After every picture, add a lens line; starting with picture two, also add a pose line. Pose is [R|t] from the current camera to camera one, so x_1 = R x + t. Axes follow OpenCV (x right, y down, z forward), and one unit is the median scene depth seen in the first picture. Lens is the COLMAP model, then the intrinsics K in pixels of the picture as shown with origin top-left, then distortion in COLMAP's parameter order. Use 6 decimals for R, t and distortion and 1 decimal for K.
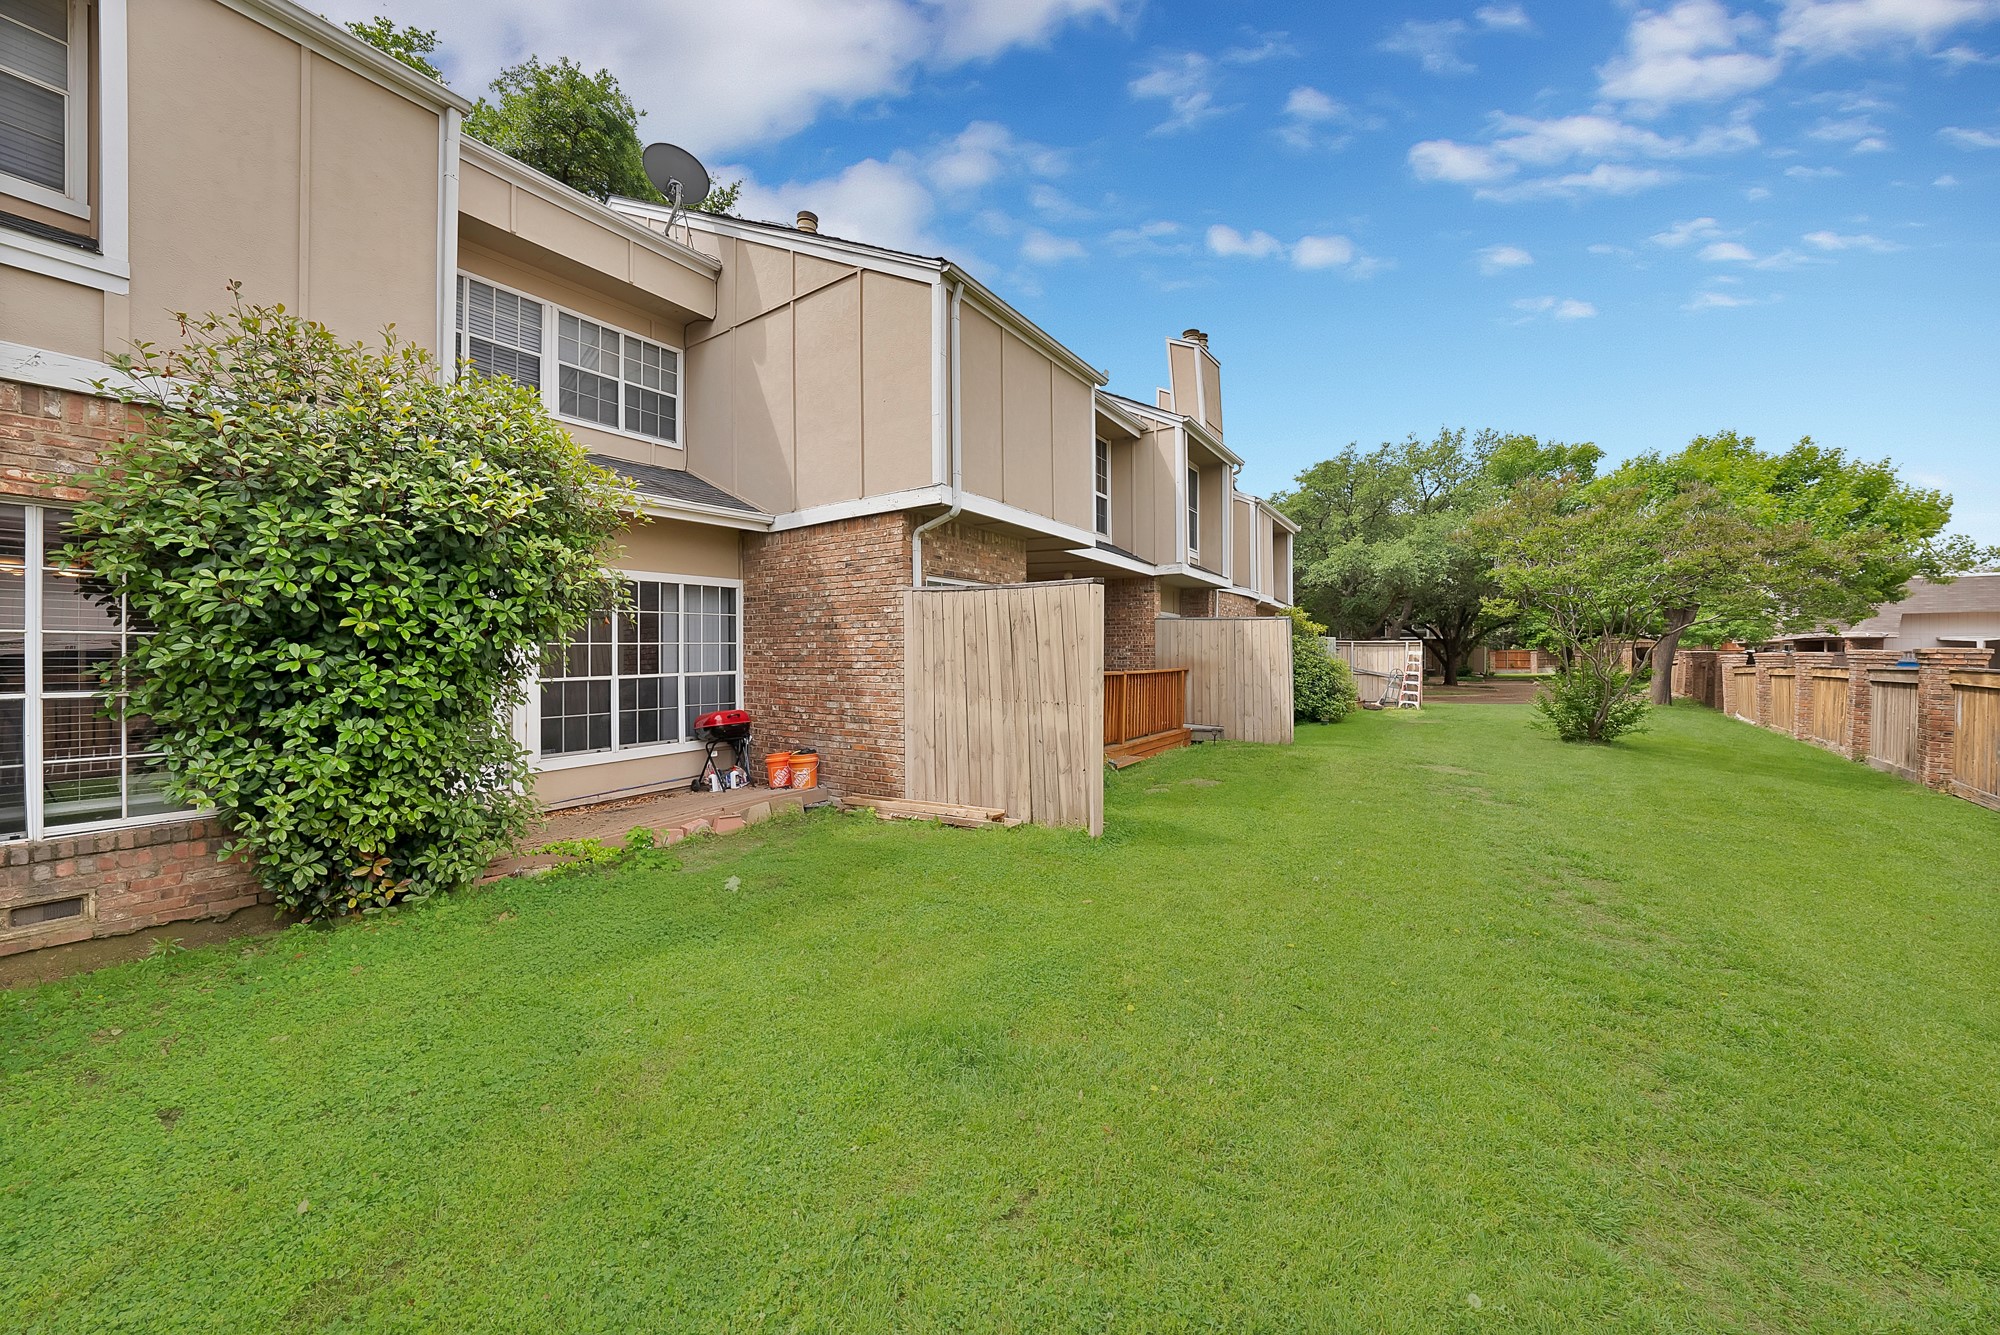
lens RADIAL K [[712.4, 0, 990.0], [0, 712.4, 654.0], [0, 0, 1]] dist [-0.009112, 0.000083]
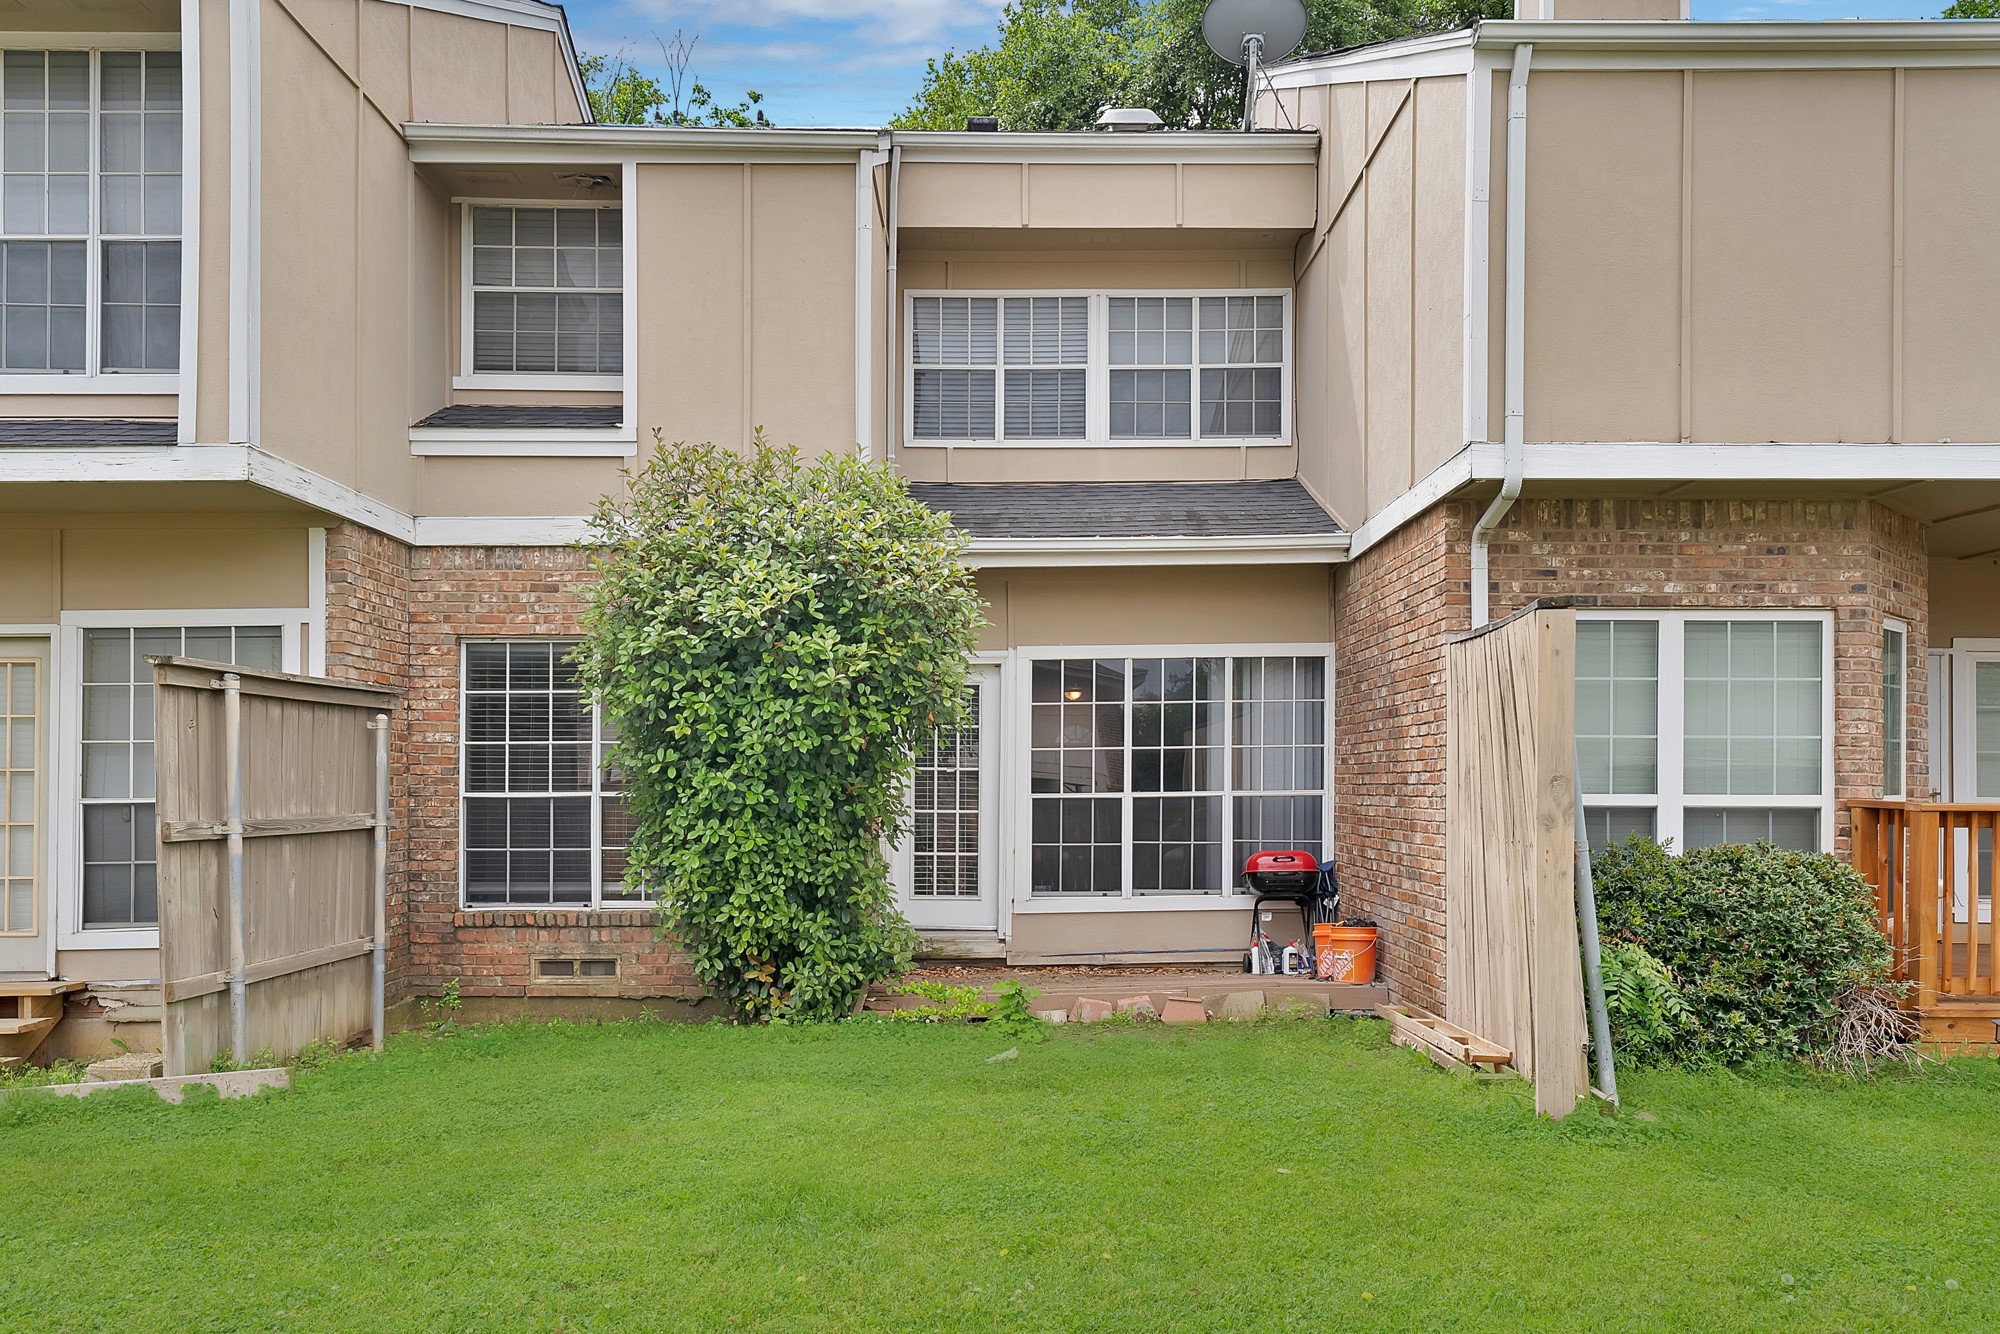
lens RADIAL K [[1379.6, 0, 1008.7], [0, 1379.6, 770.5], [0, 0, 1]] dist [0.043207, 0.002961]
pose [[0.574580, -0.003008, -0.818443, 0.528390], [-0.001021, 0.999990, -0.004392, 0.013833], [0.818448, 0.003359, 0.574571, 0.091557]]
